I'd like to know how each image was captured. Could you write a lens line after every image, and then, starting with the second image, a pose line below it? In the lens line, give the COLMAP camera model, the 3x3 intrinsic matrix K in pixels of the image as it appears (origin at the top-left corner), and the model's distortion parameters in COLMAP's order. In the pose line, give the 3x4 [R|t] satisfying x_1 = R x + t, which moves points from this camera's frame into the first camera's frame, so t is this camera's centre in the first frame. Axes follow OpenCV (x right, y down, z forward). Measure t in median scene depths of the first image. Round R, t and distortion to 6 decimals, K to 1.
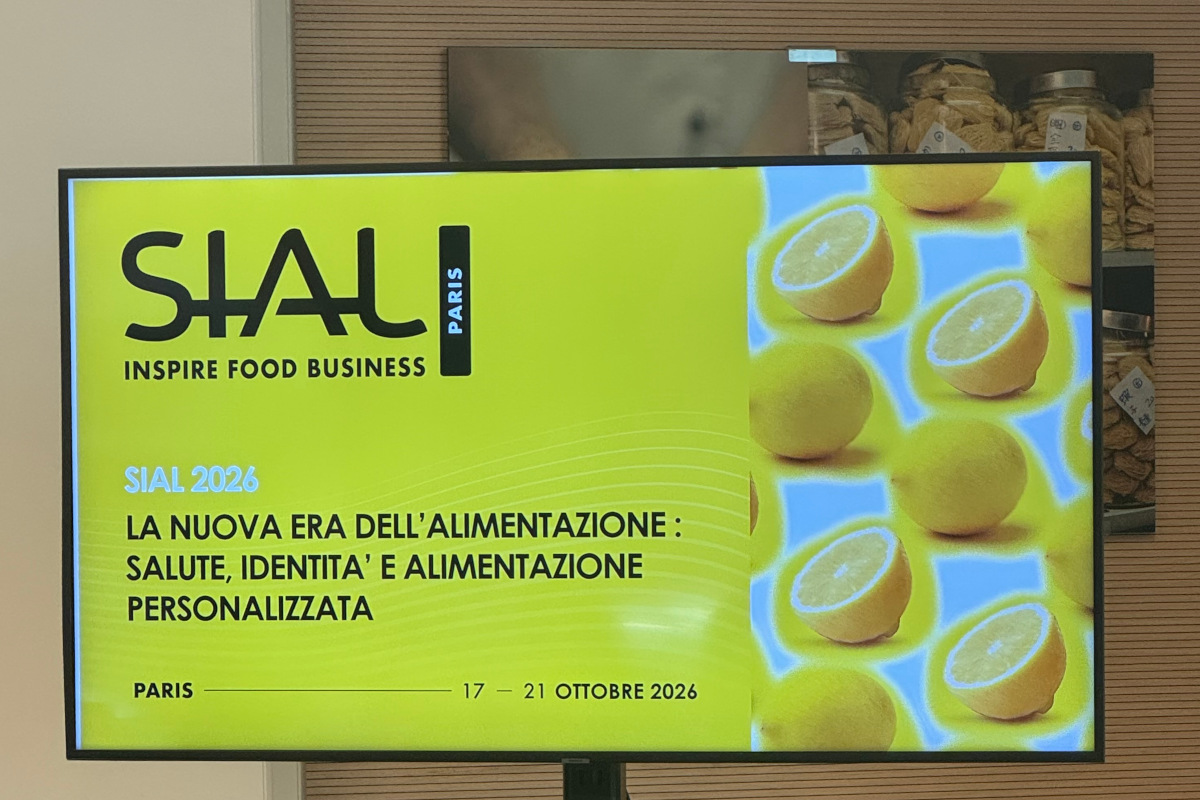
lens RADIAL K [[3711.2, 0, 599.9], [0, 3711.2, 399.4], [0, 0, 1]] dist [0.029338, 0.000000]
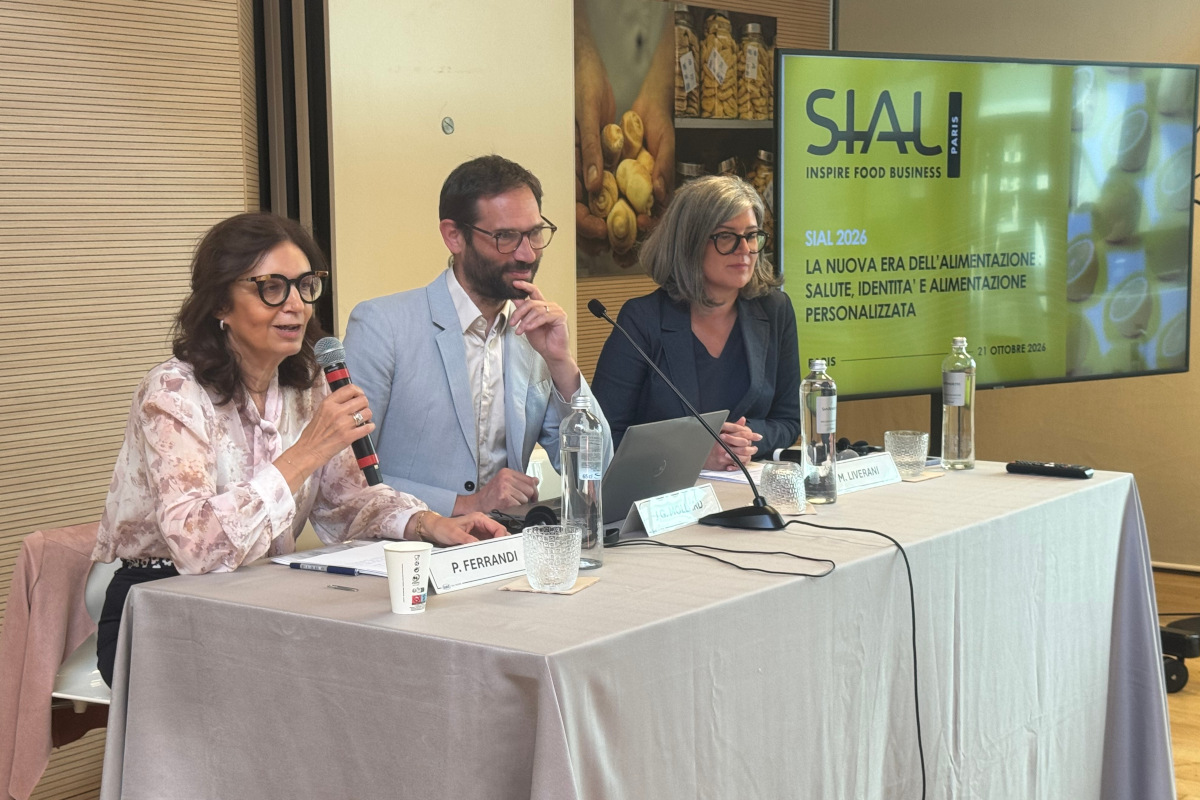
lens RADIAL K [[1805.6, 0, 600.2], [0, 1805.6, 402.9], [0, 0, 1]] dist [0.058707, 0.000000]
pose [[0.769350, -0.067640, 0.635236, -0.726700], [-0.000763, 0.994281, 0.106794, 0.008399], [-0.638827, -0.082647, 0.764899, 0.429951]]
